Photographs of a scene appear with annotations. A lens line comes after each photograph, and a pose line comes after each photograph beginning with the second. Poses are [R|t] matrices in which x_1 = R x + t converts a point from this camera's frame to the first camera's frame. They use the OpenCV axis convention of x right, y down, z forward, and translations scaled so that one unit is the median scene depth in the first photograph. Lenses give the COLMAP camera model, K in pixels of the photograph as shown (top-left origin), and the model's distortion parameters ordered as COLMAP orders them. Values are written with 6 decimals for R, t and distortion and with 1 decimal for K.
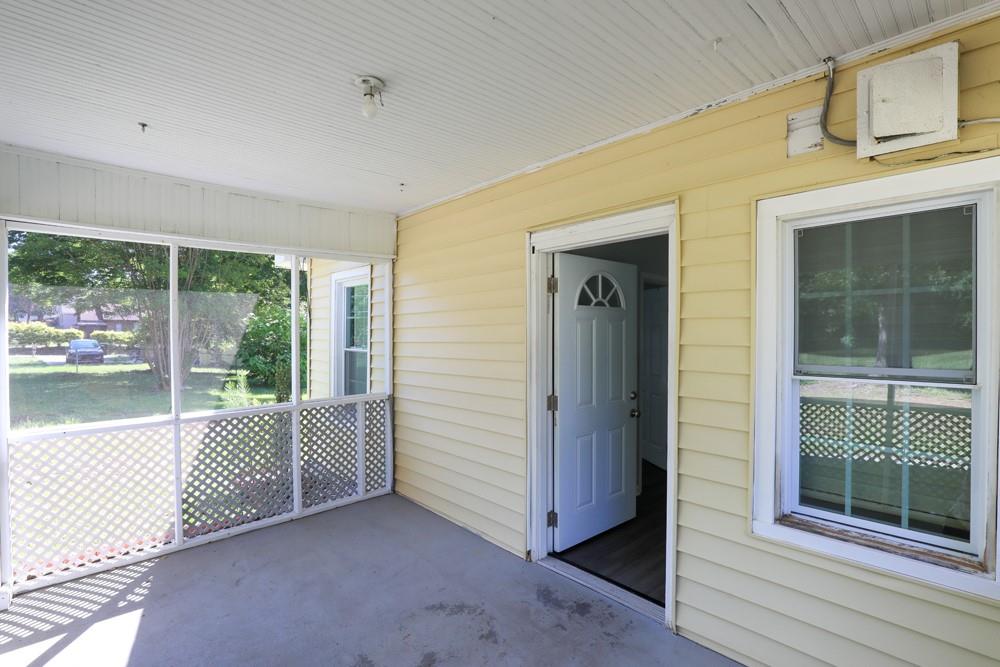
lens RADIAL K [[474.7, 0, 502.9], [0, 474.7, 335.0], [0, 0, 1]] dist [-0.005061, 0.003139]
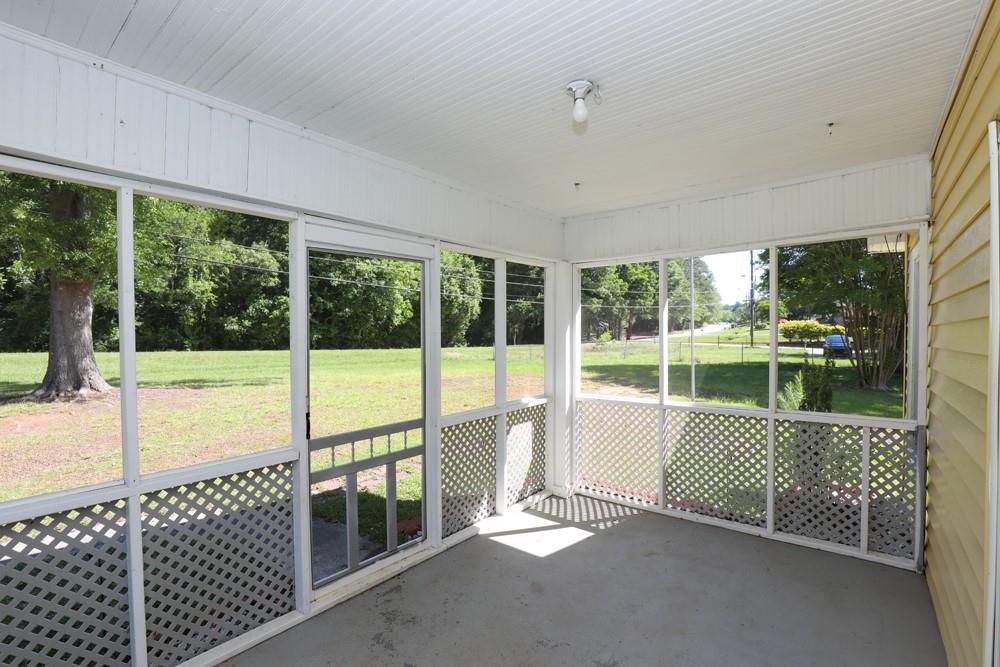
lens RADIAL K [[474.7, 0, 501.7], [0, 474.7, 334.2], [0, 0, 1]] dist [-0.005061, 0.003139]
pose [[0.147246, 0.012586, -0.989020, 0.425677], [-0.005095, 0.999915, 0.011966, -0.012166], [0.989087, 0.003277, 0.147298, 0.407696]]
